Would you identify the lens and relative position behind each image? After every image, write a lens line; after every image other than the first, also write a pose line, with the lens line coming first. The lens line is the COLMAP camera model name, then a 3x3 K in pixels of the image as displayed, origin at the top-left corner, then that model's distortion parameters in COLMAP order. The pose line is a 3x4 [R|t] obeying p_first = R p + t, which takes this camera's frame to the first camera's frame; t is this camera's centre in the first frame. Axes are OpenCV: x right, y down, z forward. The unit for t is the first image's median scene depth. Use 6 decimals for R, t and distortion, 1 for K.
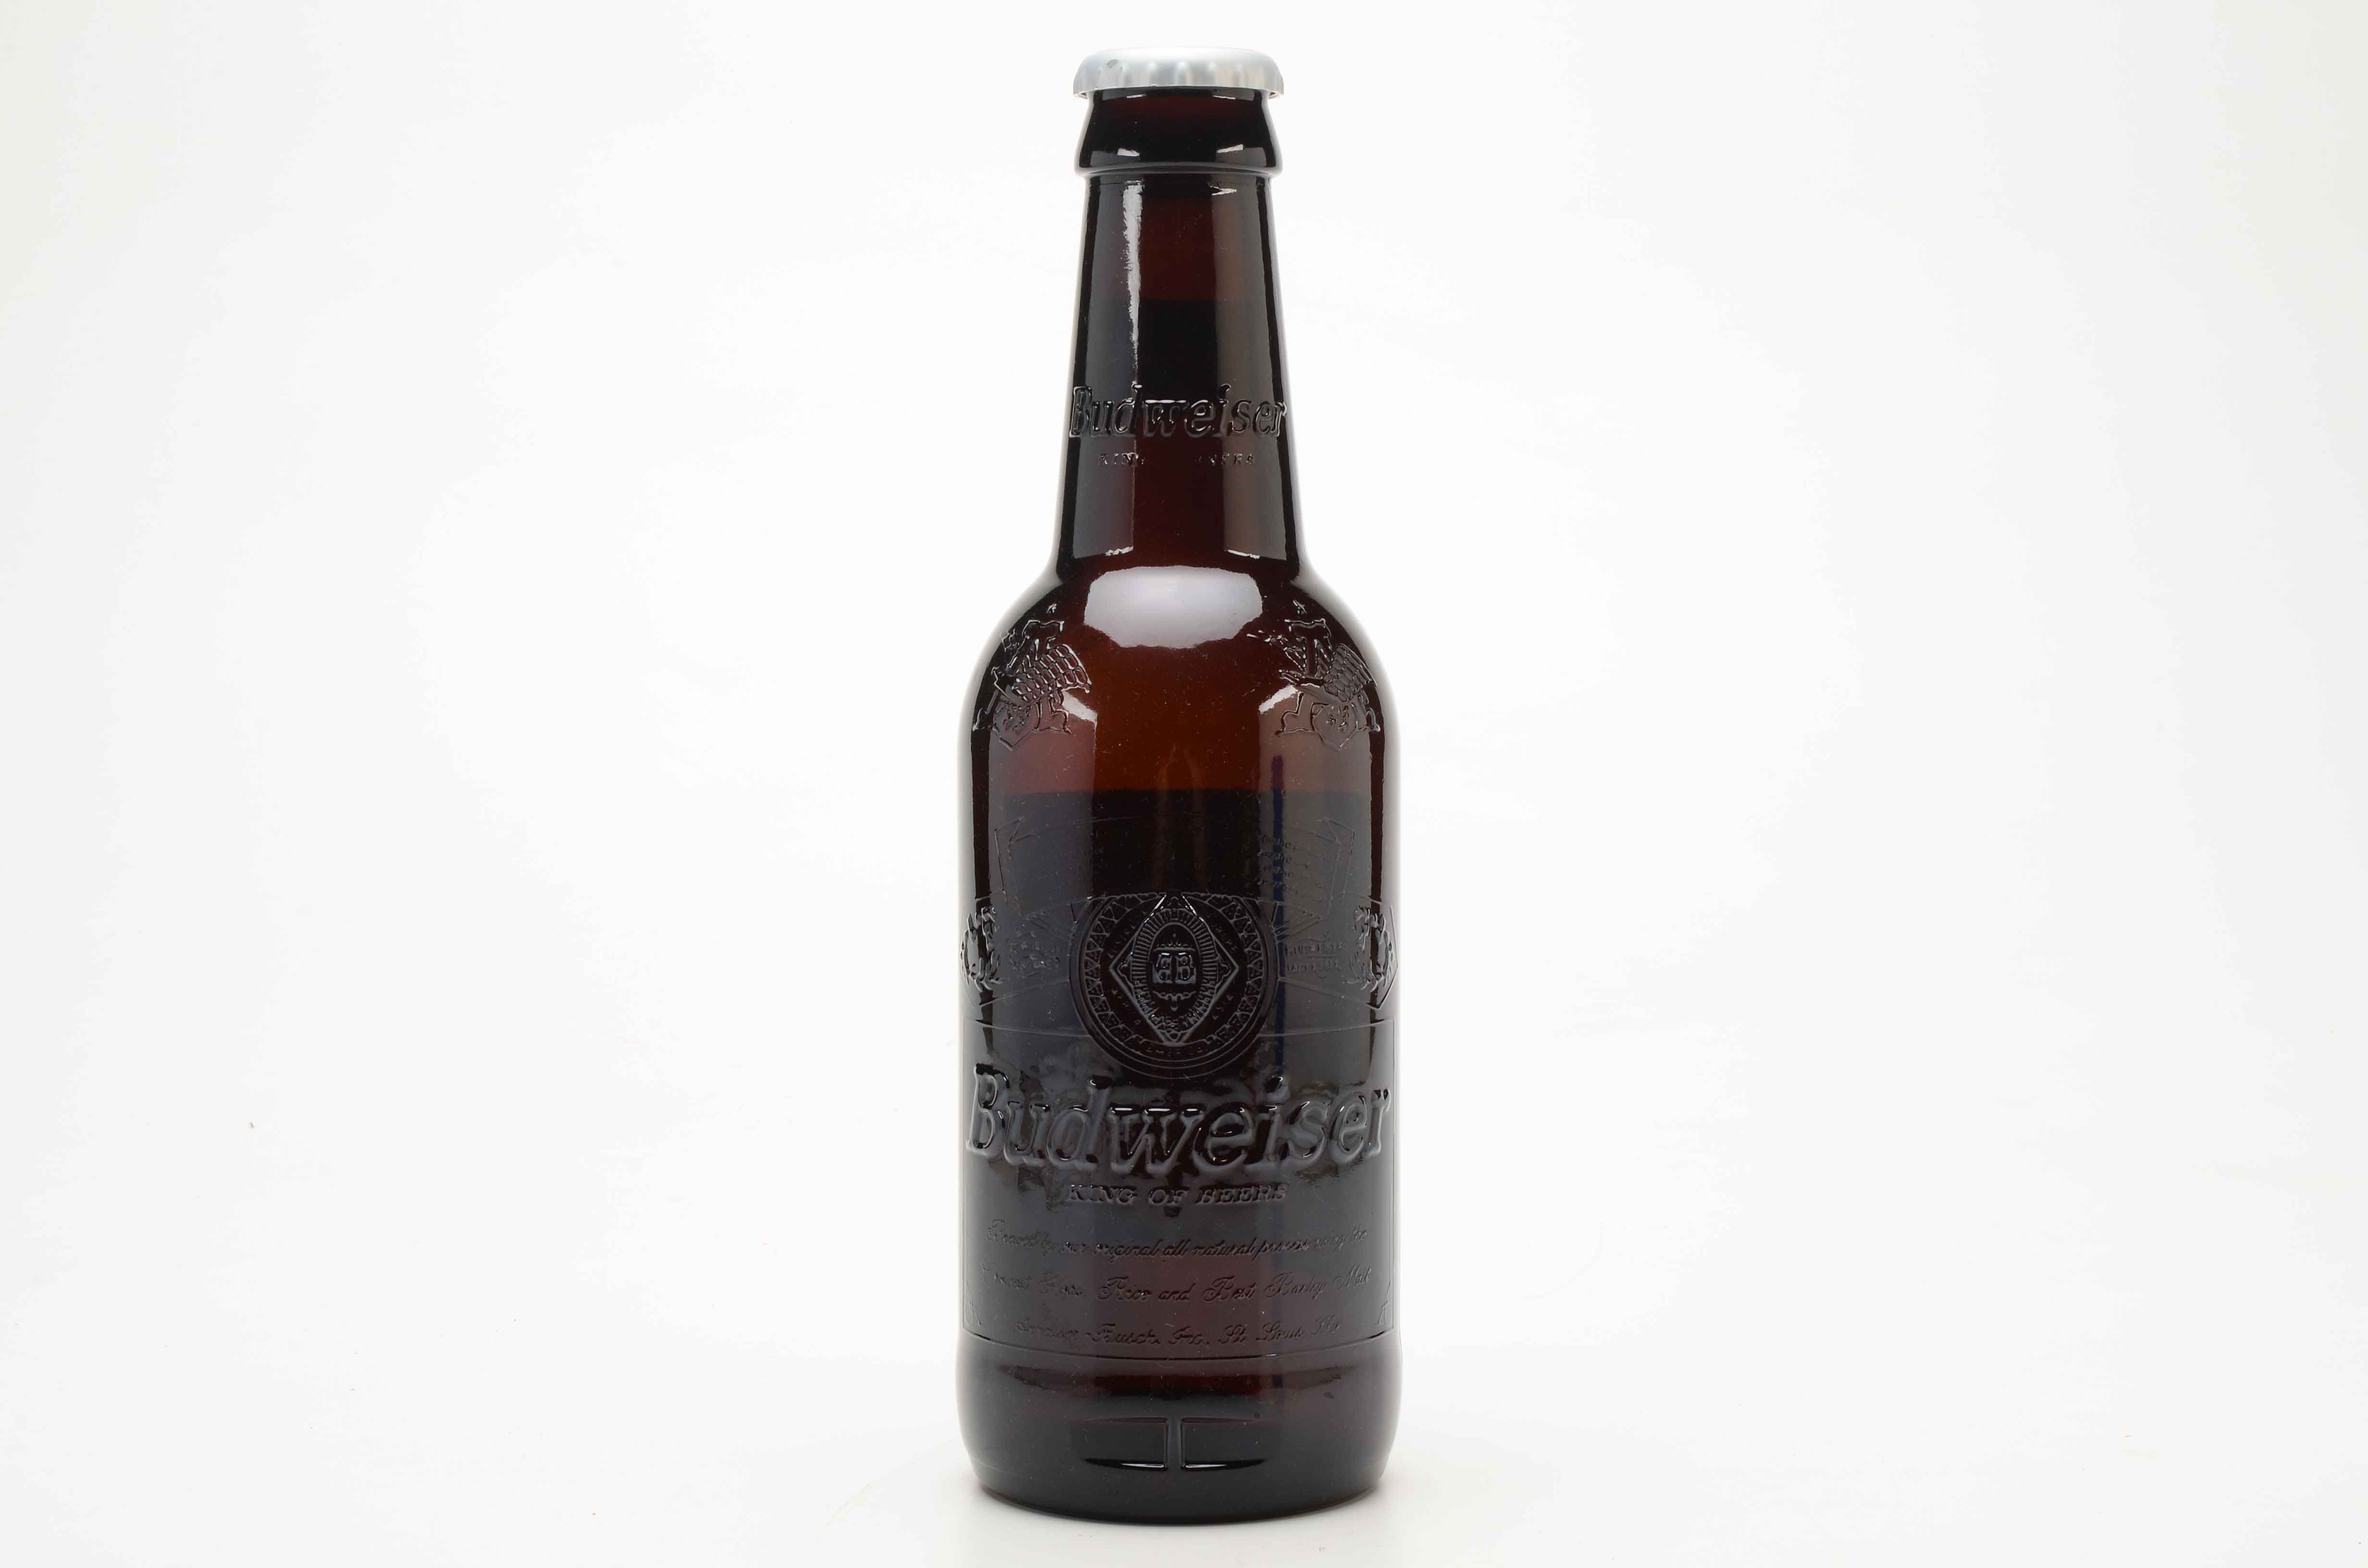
lens RADIAL K [[4626.9, 0, 1195.7], [0, 4626.9, 764.6], [0, 0, 1]] dist [-0.068320, 0.000000]
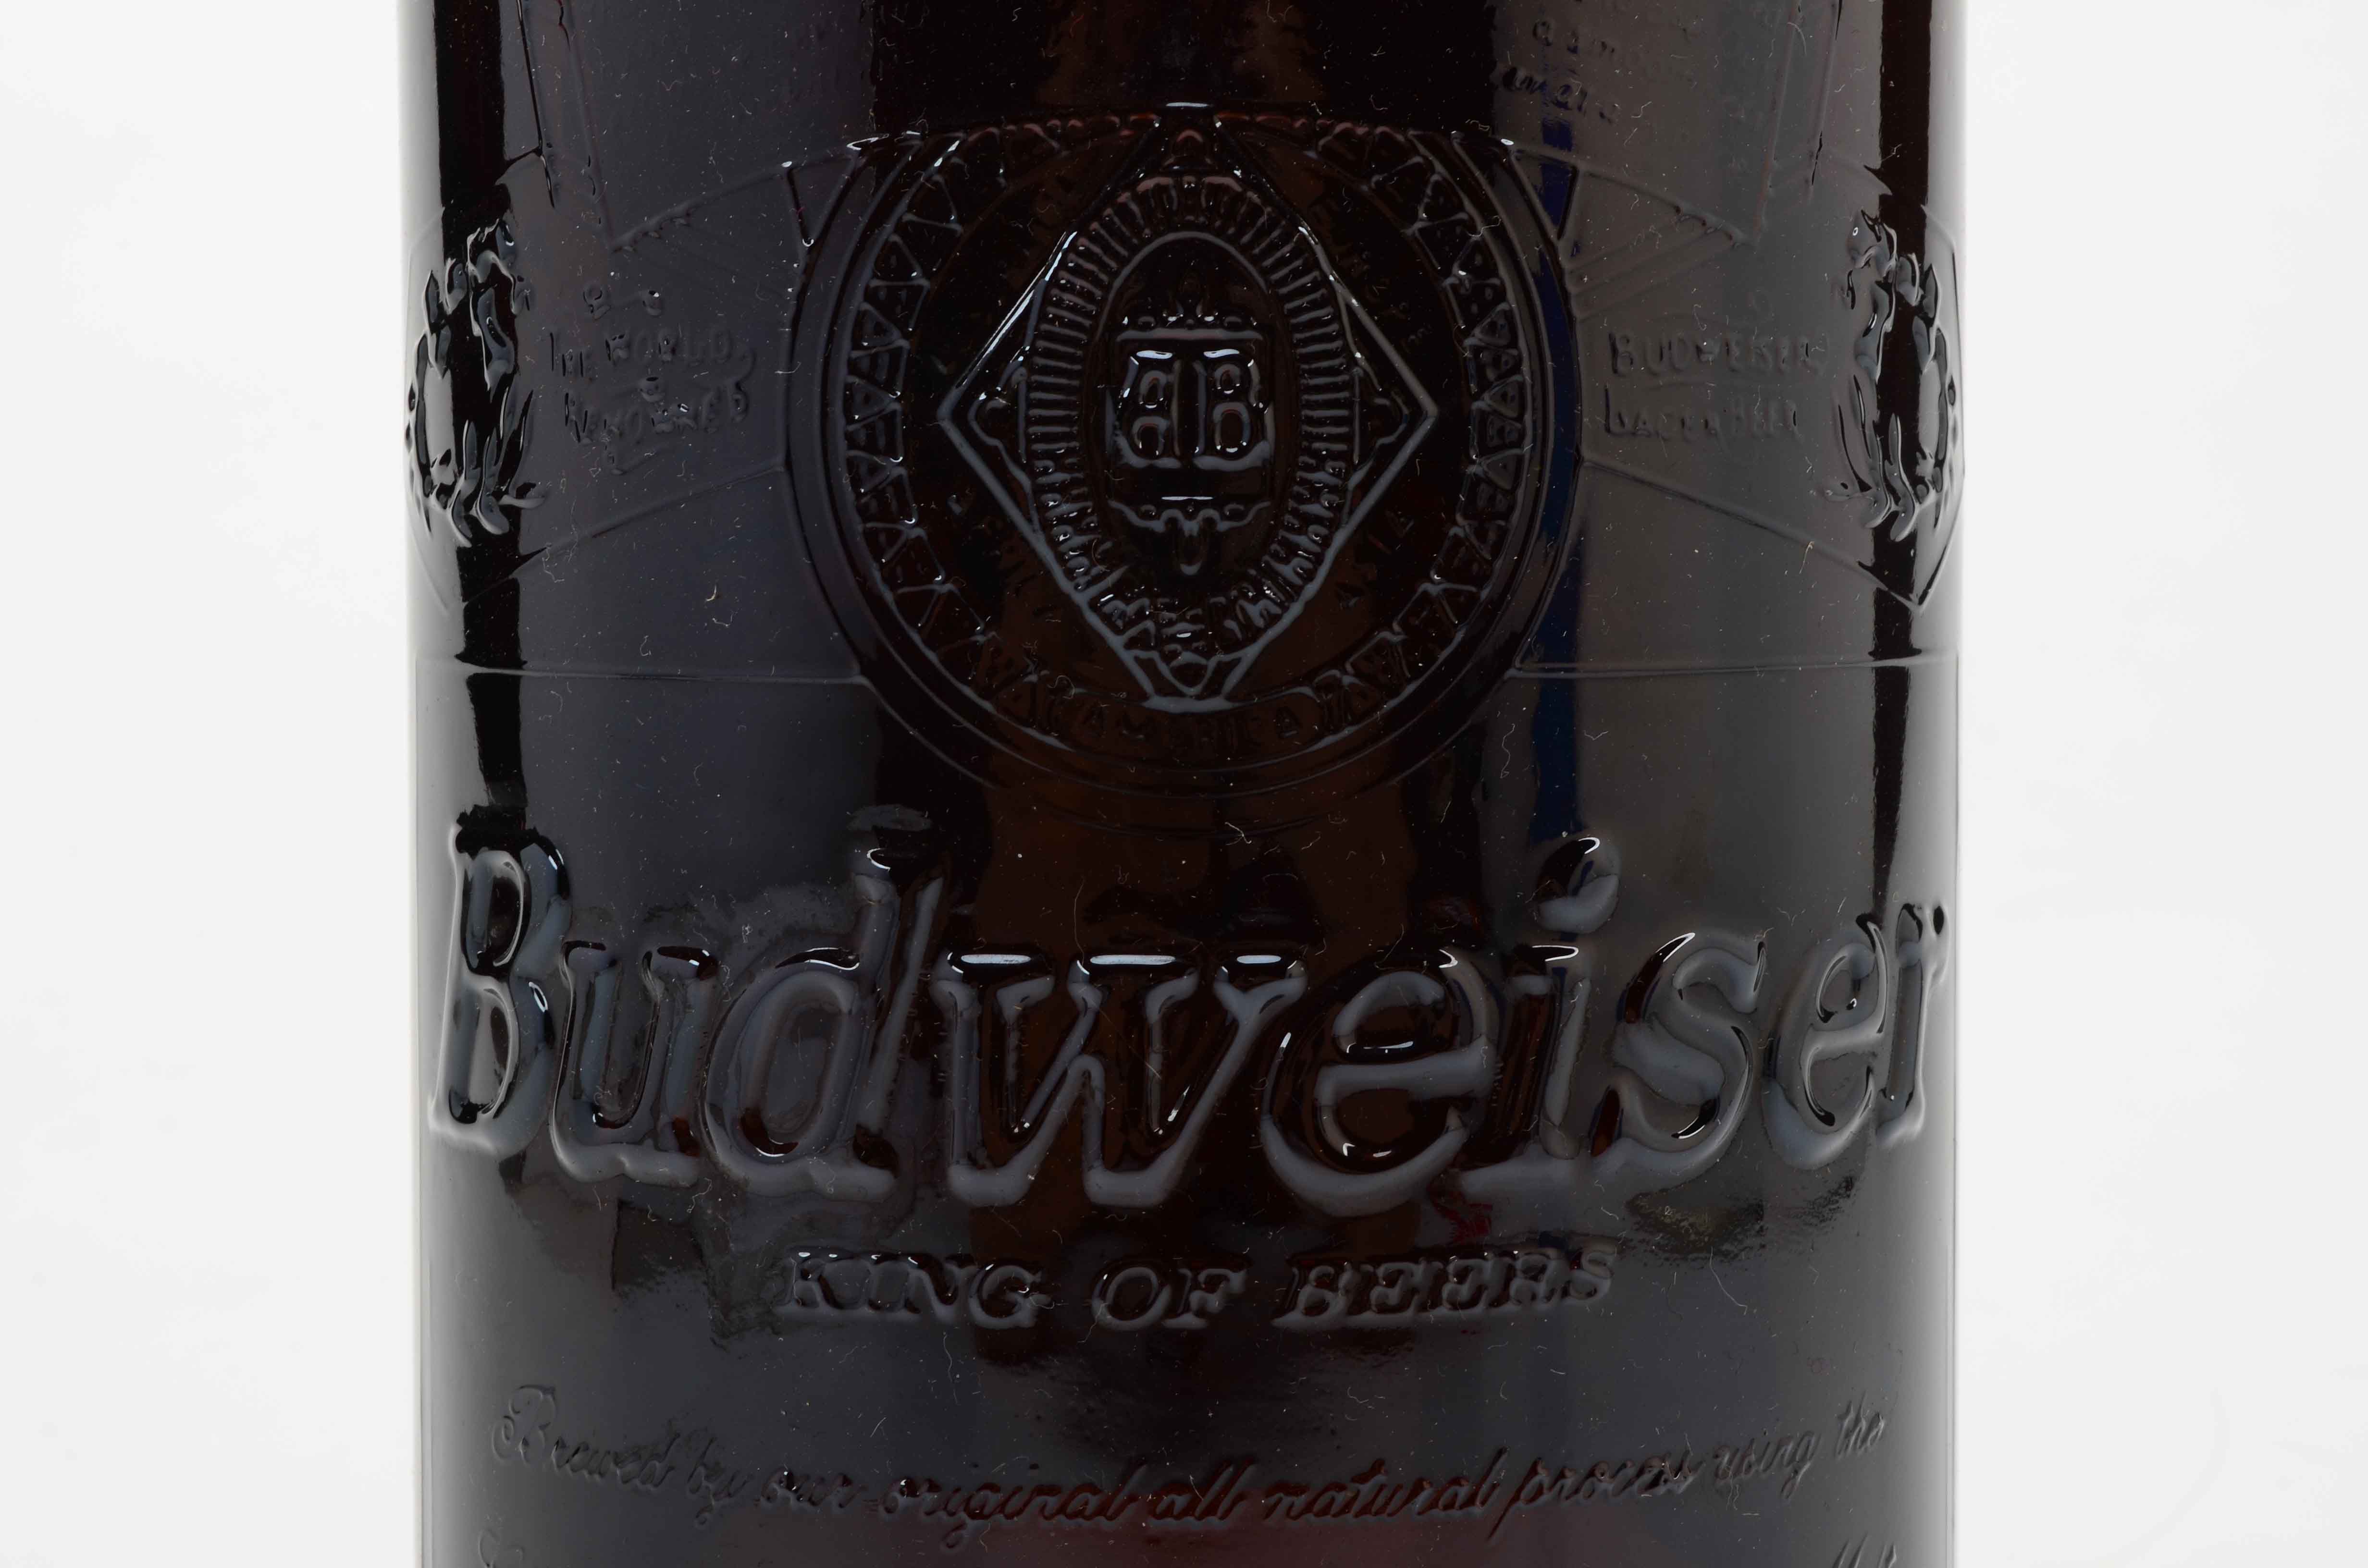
lens RADIAL K [[5916.9, 0, 1180.2], [0, 5916.9, 791.2], [0, 0, 1]] dist [-0.110301, 0.000000]
pose [[0.999777, -0.004487, 0.020613, -0.011971], [0.004541, 0.999986, -0.002580, 0.065719], [-0.020601, 0.002673, 0.999784, 0.663600]]
